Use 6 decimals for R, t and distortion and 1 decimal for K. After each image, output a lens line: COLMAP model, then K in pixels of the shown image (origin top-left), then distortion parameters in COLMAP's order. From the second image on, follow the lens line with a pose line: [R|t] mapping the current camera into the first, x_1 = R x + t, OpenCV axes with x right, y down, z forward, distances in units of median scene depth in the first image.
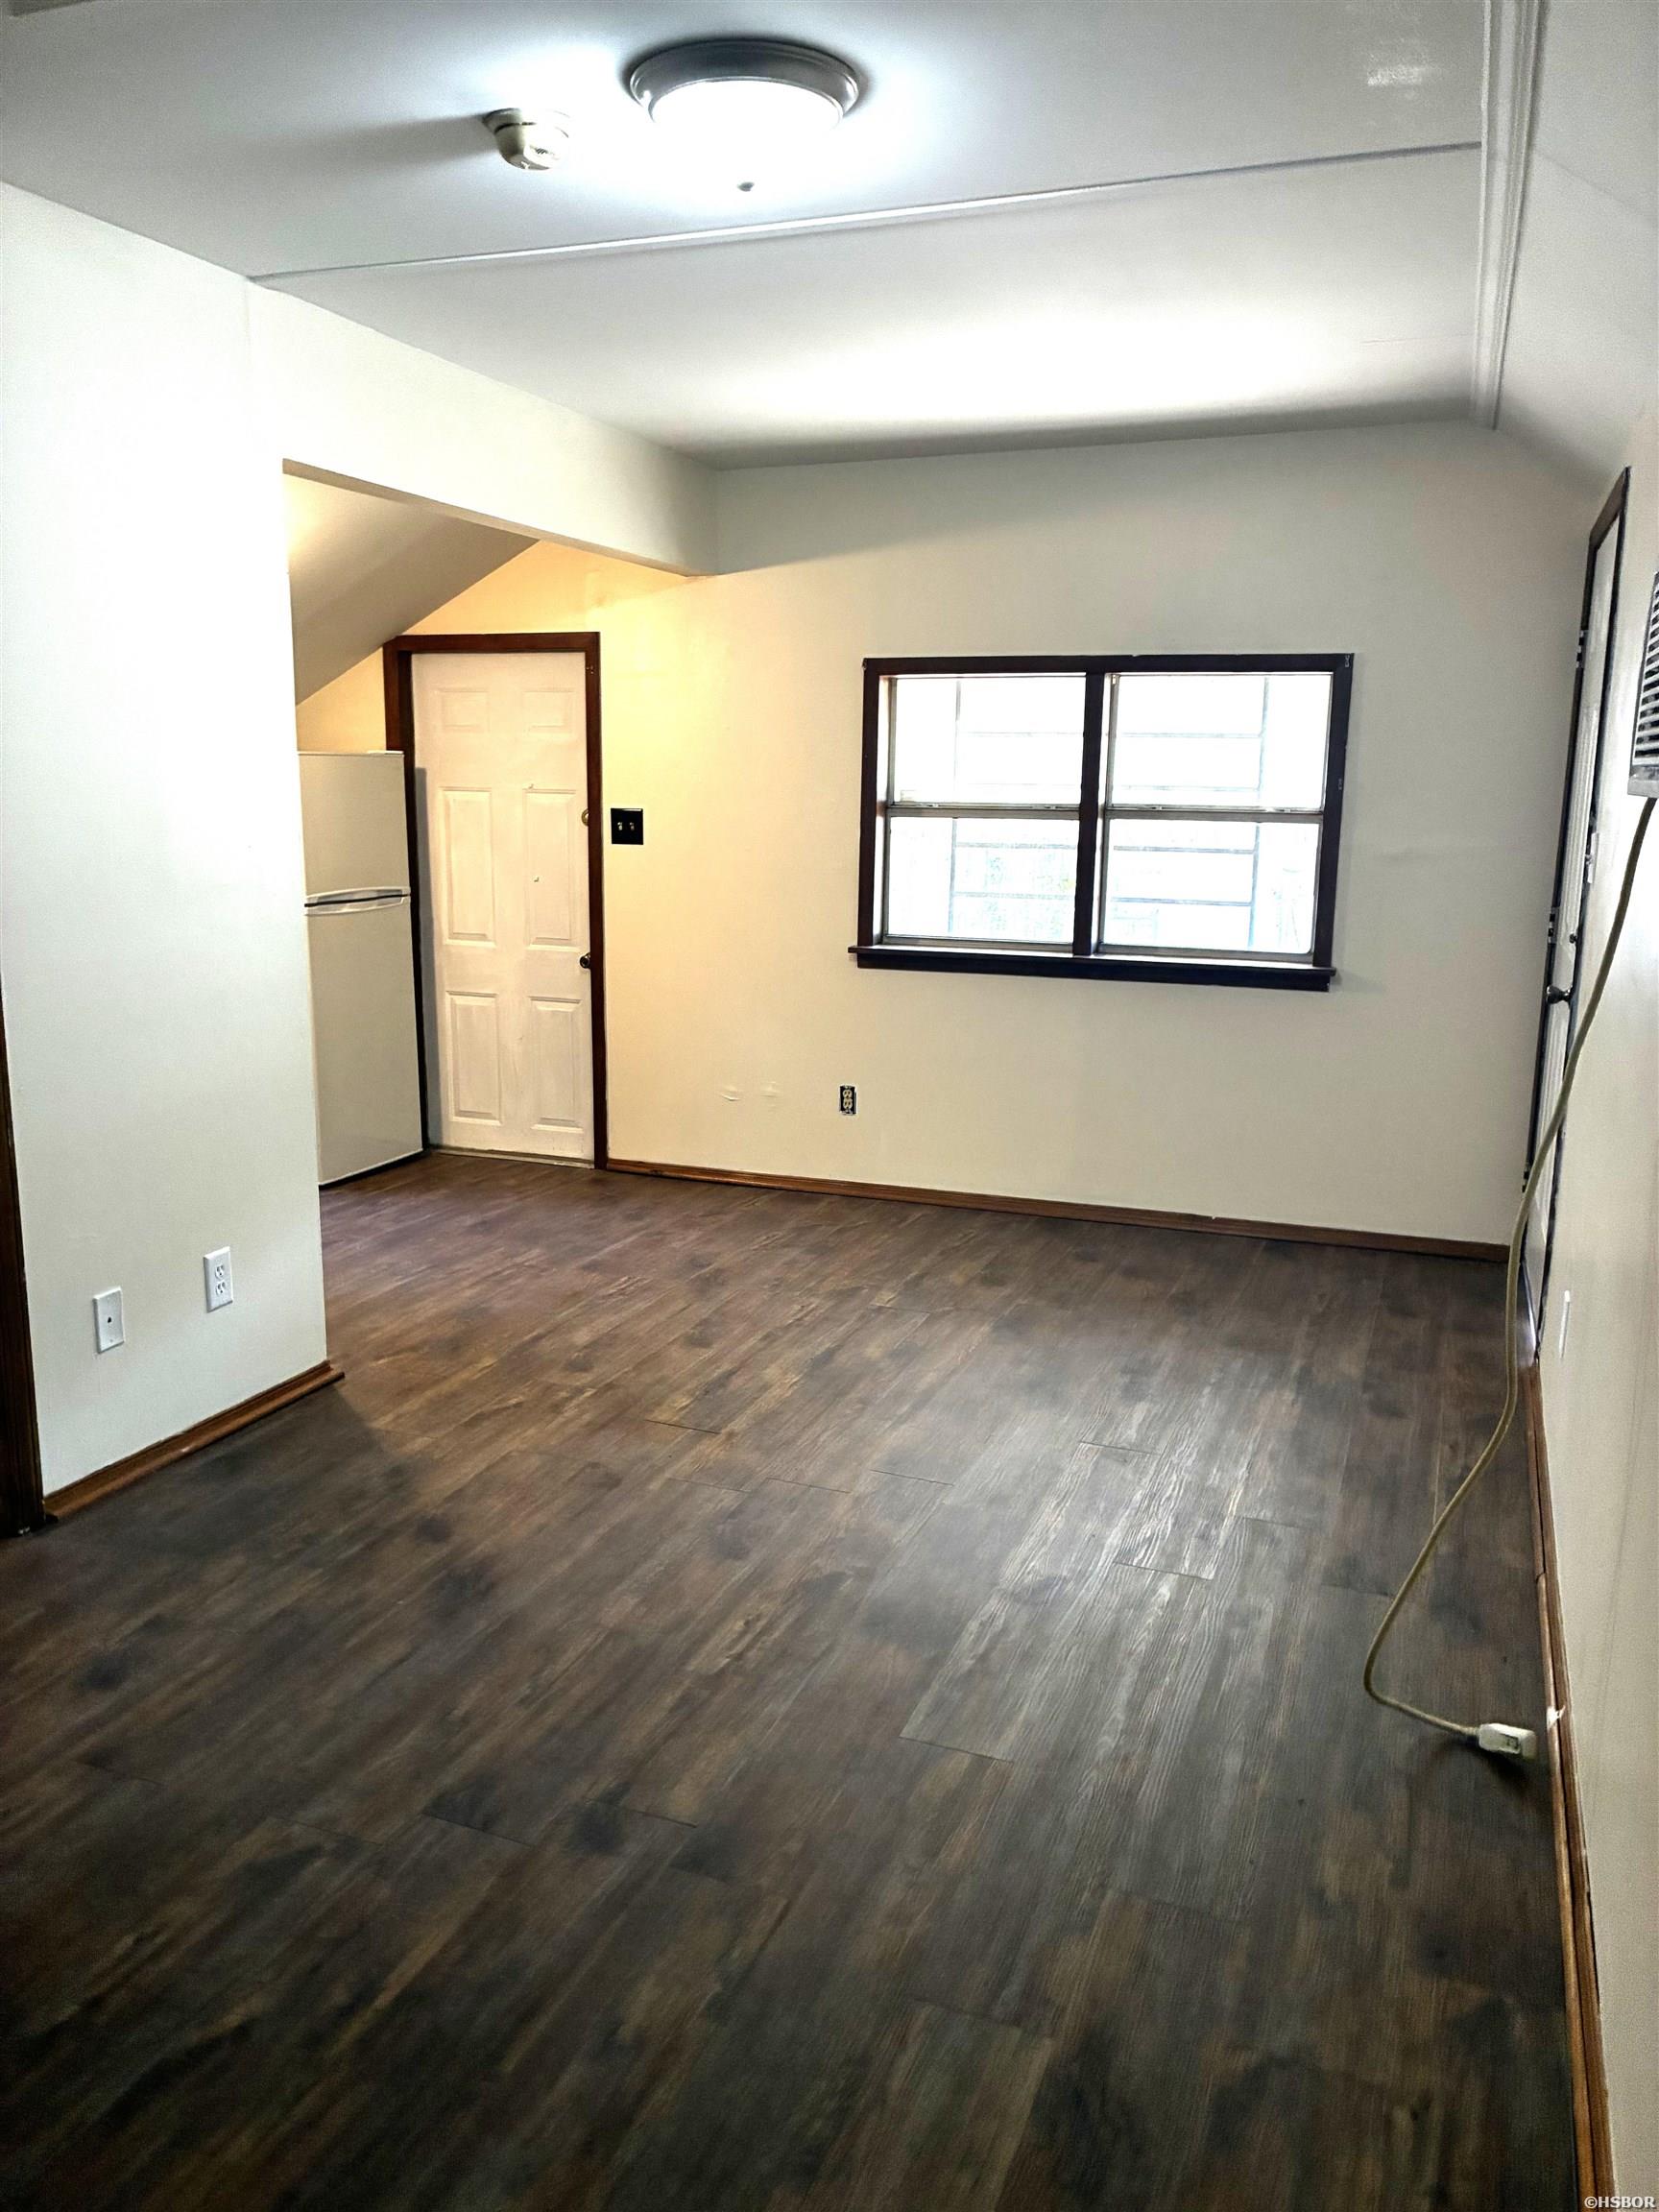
lens RADIAL K [[1658.1, 0, 843.0], [0, 1658.1, 1133.5], [0, 0, 1]] dist [0.007793, -0.055246]
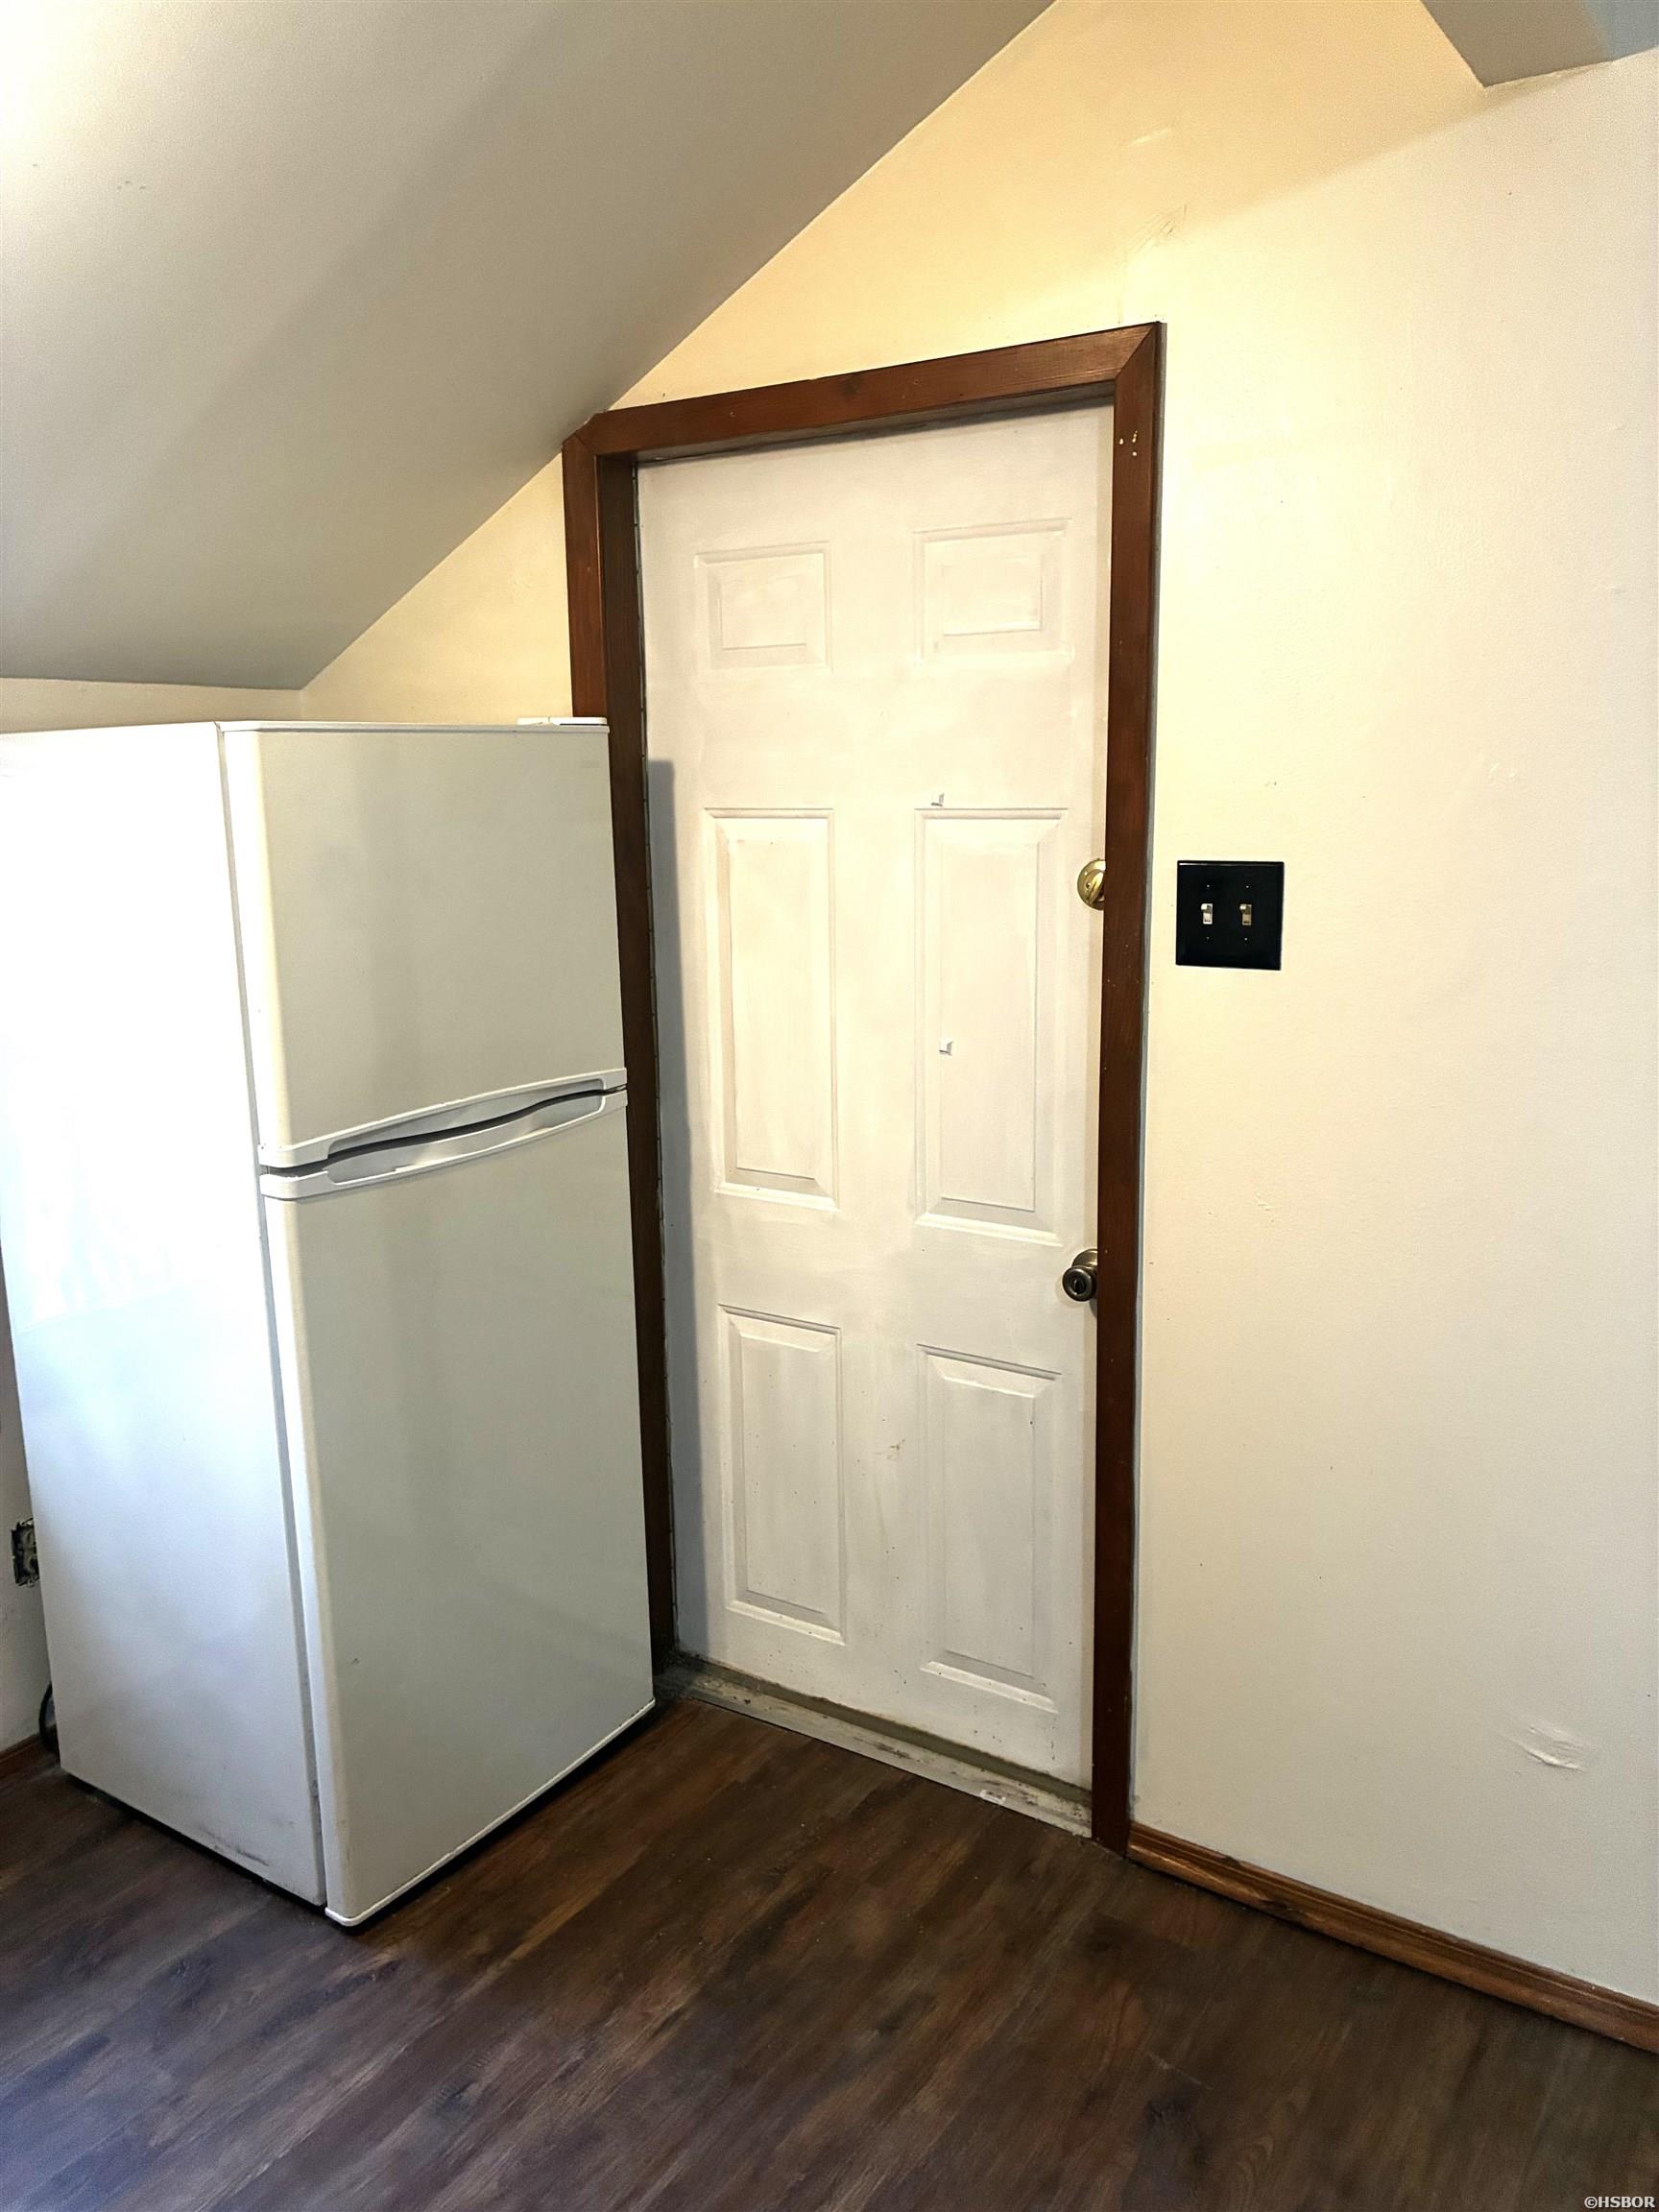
lens RADIAL K [[1658.1, 0, 843.0], [0, 1658.1, 1133.5], [0, 0, 1]] dist [0.007793, -0.055246]
pose [[0.978603, 0.015516, -0.205172, -0.223630], [-0.016454, 0.999861, -0.002868, -0.227213], [0.205099, 0.006183, 0.978722, 1.076216]]
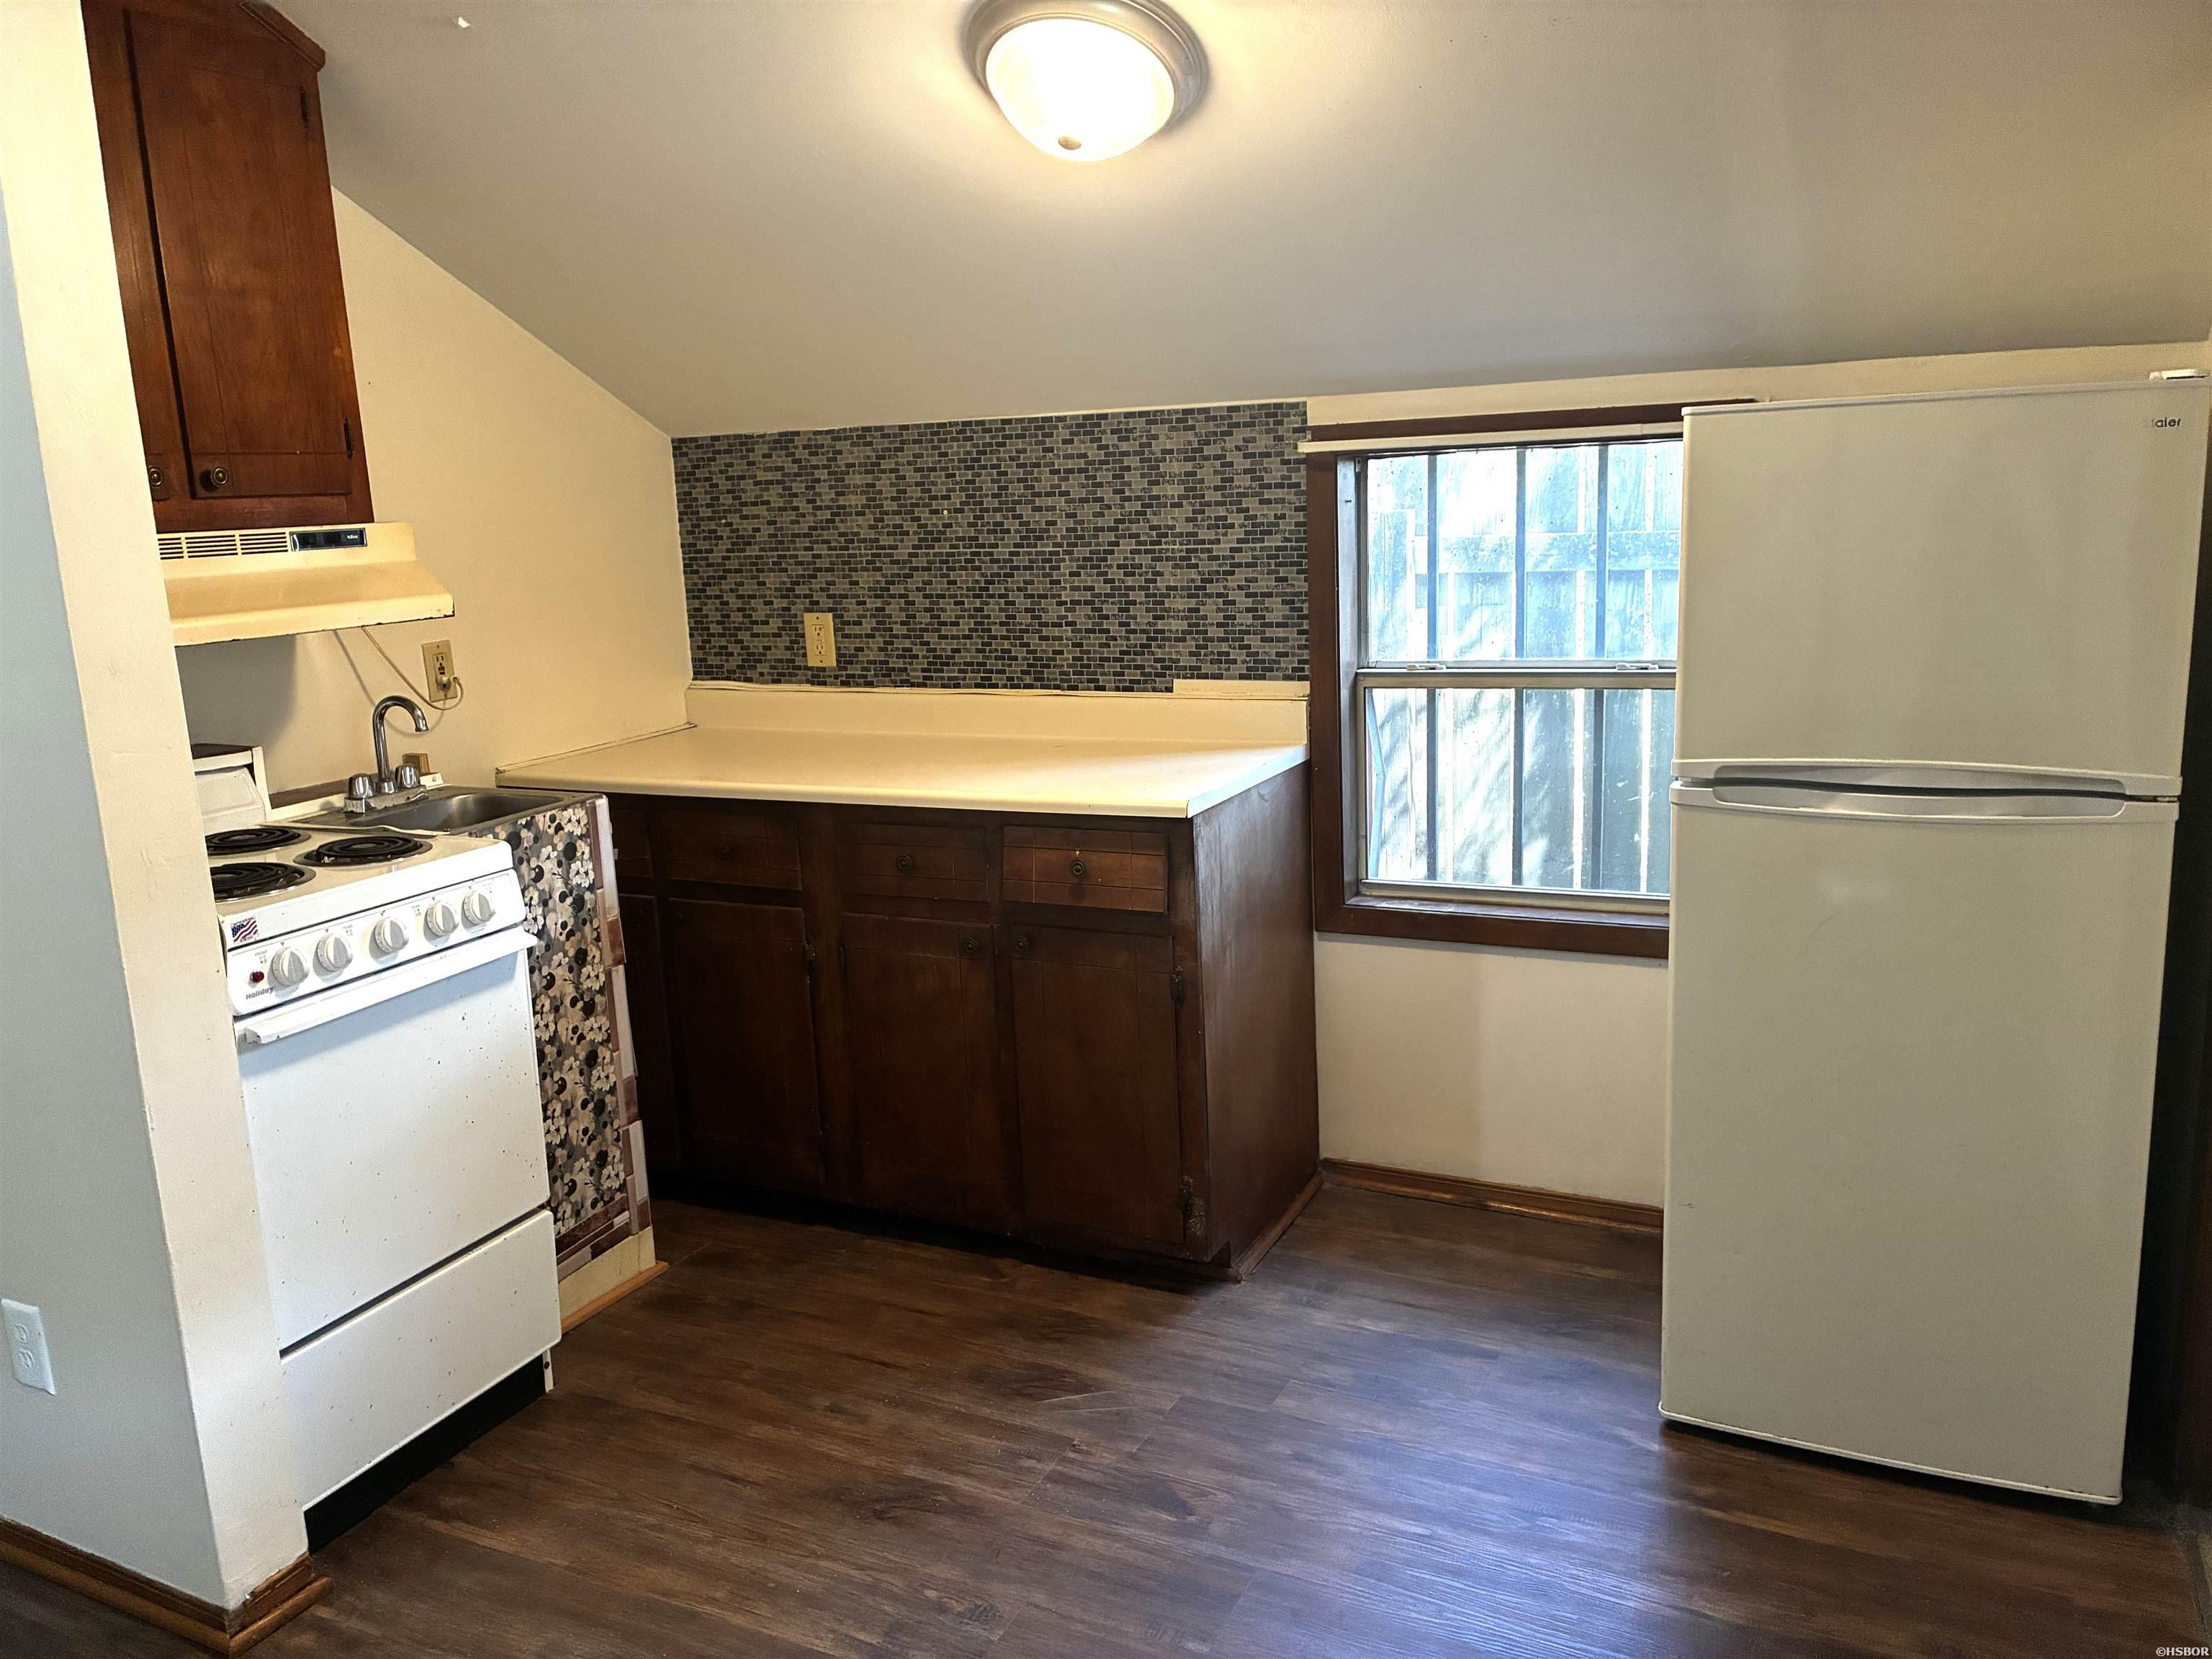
lens RADIAL K [[1687.3, 0, 1118.9], [0, 1687.3, 790.2], [0, 0, 1]] dist [0.036436, -0.050842]
pose [[-0.096296, 0.159574, -0.982478, 0.167385], [-0.174945, 0.968986, 0.174530, -0.287233], [0.979858, 0.188686, -0.065393, 1.374387]]
